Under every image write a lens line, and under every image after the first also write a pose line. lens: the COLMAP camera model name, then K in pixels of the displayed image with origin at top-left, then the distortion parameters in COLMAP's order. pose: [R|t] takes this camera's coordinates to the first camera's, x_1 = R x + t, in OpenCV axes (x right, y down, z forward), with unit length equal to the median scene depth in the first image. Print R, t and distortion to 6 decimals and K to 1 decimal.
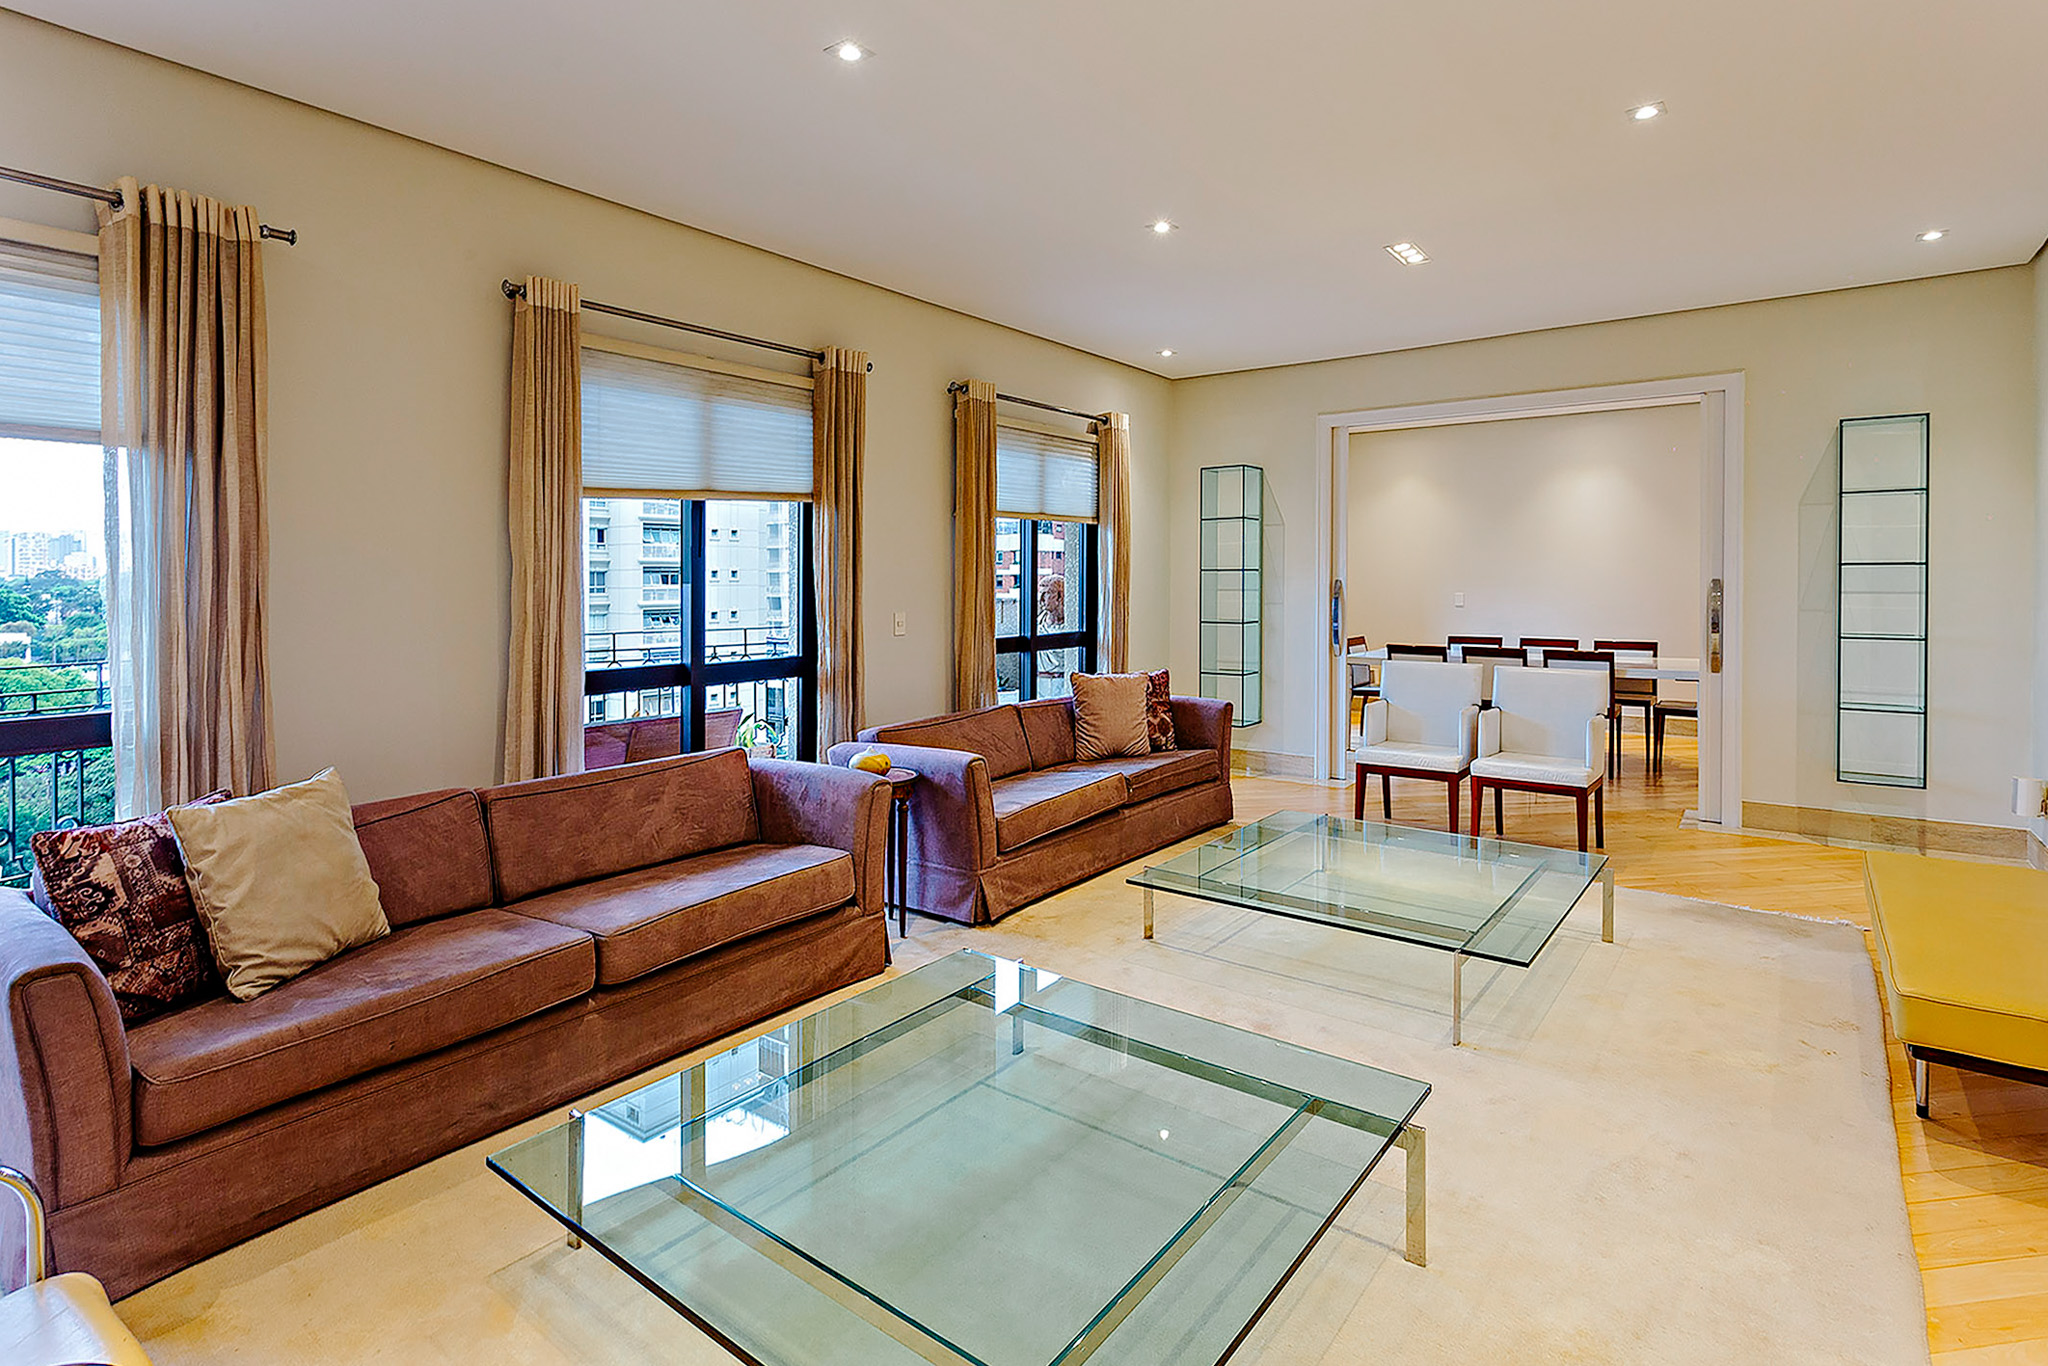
lens RADIAL K [[1024.4, 0, 1011.8], [0, 1024.4, 590.9], [0, 0, 1]] dist [-0.005557, 0.000994]
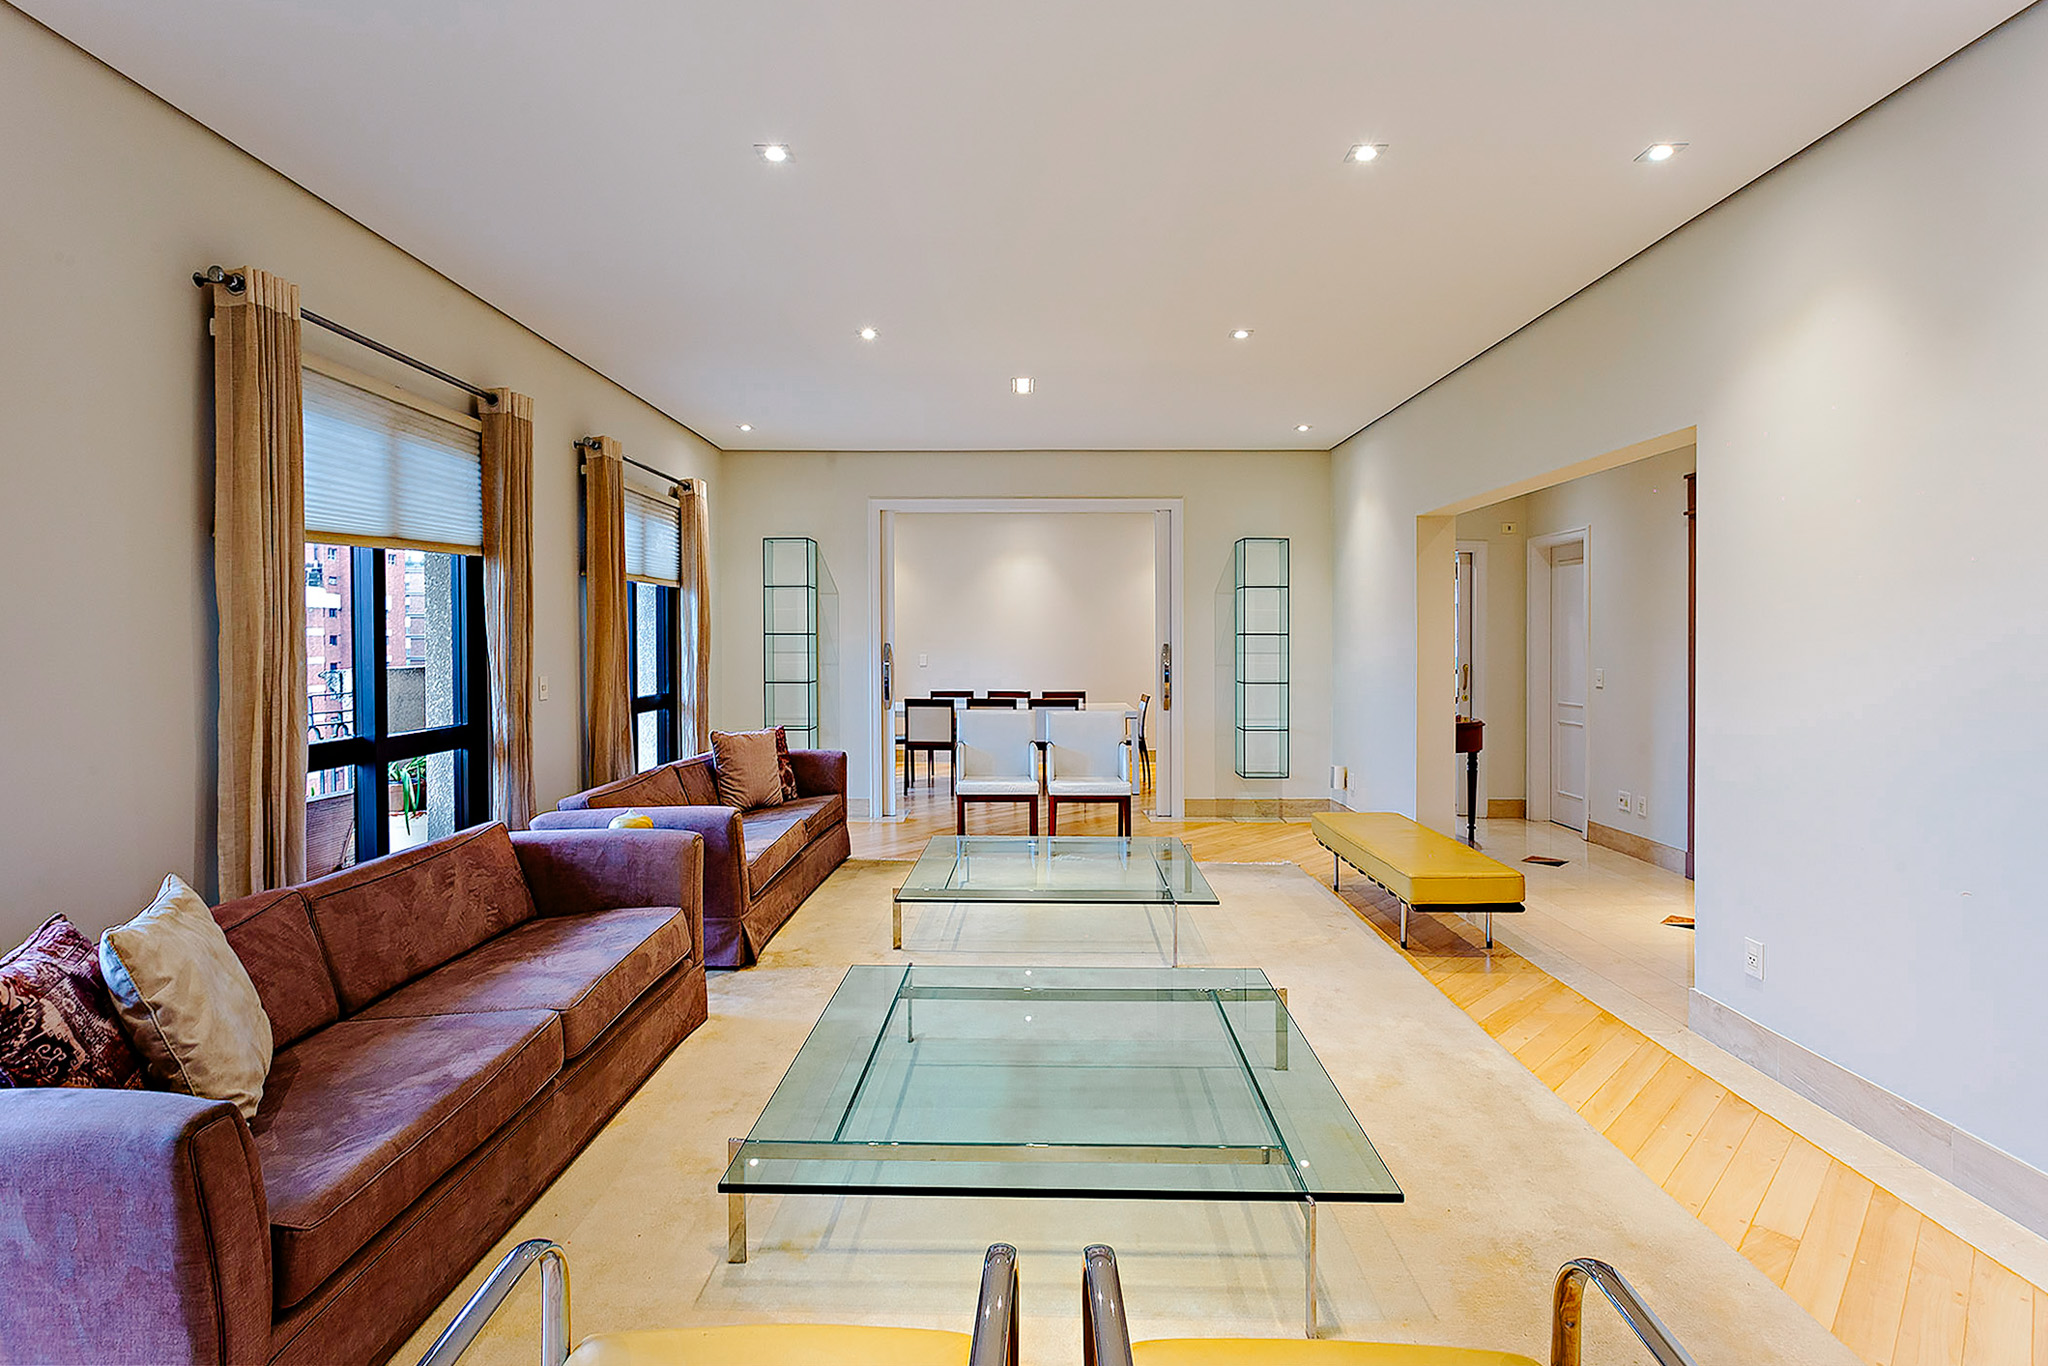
lens RADIAL K [[1024.4, 0, 999.6], [0, 1024.4, 660.3], [0, 0, 1]] dist [-0.005557, 0.000994]
pose [[0.809611, -0.005410, 0.586941, -0.370200], [0.001963, 0.999977, 0.006510, 0.001614], [-0.586963, -0.004118, 0.809603, -0.012124]]
